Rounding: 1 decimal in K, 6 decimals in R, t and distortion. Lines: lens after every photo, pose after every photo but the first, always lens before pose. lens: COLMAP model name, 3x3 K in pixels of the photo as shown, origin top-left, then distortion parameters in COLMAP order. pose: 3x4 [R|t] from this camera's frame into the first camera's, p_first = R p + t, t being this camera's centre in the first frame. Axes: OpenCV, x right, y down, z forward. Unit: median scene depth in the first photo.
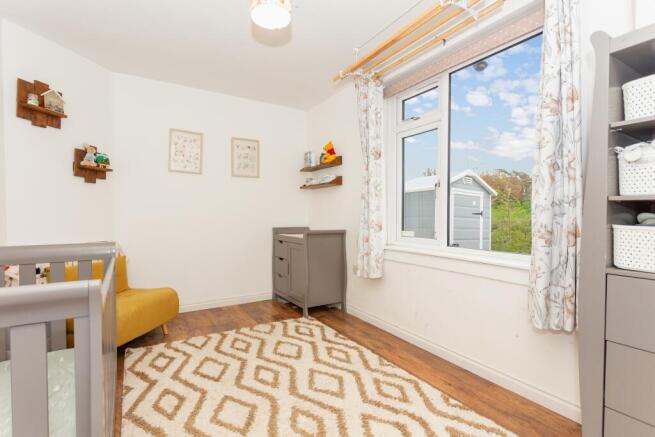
lens RADIAL K [[306.1, 0, 328.2], [0, 306.1, 214.1], [0, 0, 1]] dist [0.000540, 0.000010]
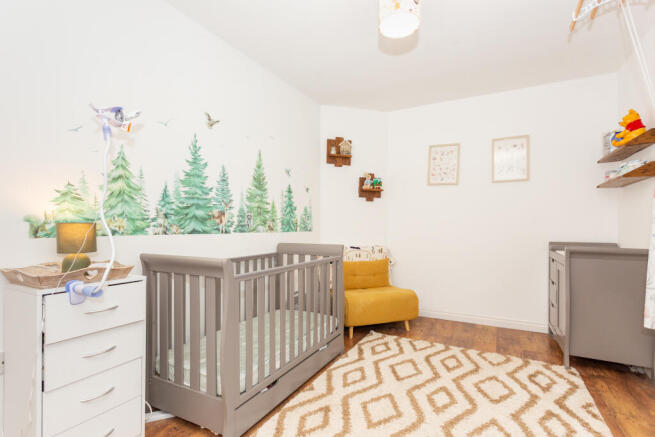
lens RADIAL K [[311.5, 0, 327.5], [0, 311.5, 218.5], [0, 0, 1]] dist [-0.000718, -0.000460]
pose [[0.501192, -0.020130, -0.865102, 0.325337], [0.000269, 0.999733, -0.023107, 0.005281], [0.865336, 0.011348, 0.501063, 0.167261]]
